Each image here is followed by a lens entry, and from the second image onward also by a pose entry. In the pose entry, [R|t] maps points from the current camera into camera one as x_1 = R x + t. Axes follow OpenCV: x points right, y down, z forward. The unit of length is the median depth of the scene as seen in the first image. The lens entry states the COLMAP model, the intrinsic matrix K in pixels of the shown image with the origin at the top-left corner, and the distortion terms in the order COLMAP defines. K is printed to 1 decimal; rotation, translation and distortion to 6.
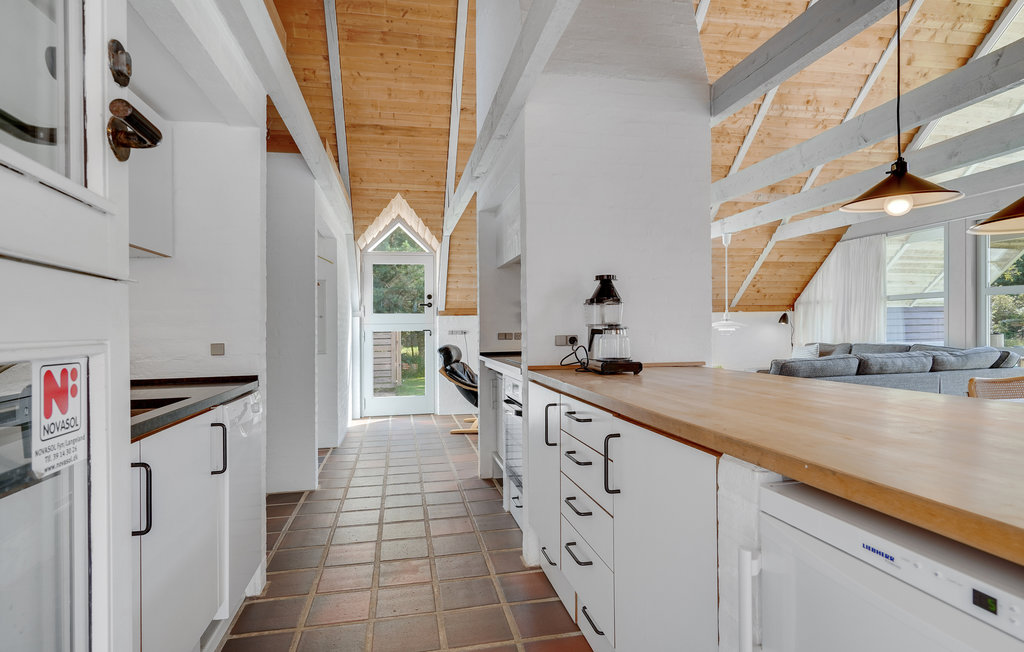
lens RADIAL K [[542.0, 0, 512.0], [0, 542.0, 327.7], [0, 0, 1]] dist [0.000250, 0.000024]
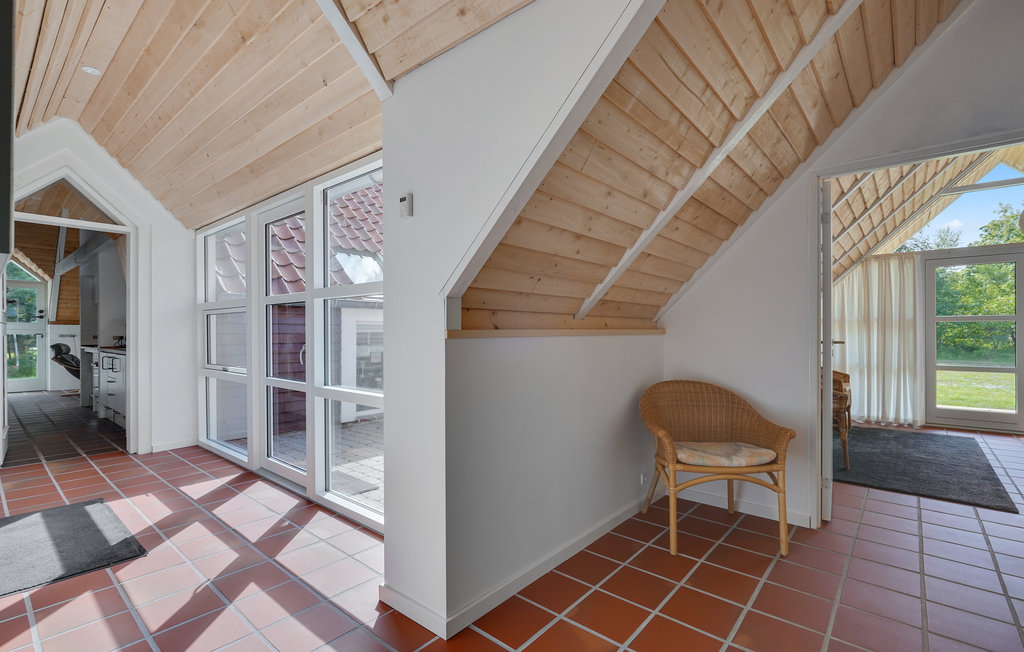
lens RADIAL K [[464.2, 0, 514.1], [0, 464.2, 329.3], [0, 0, 1]] dist [-0.004495, 0.000700]
pose [[0.787399, 0.003784, 0.616432, 0.098818], [-0.000171, 0.999982, -0.005921, -0.001621], [-0.616443, 0.004557, 0.787386, -0.900433]]
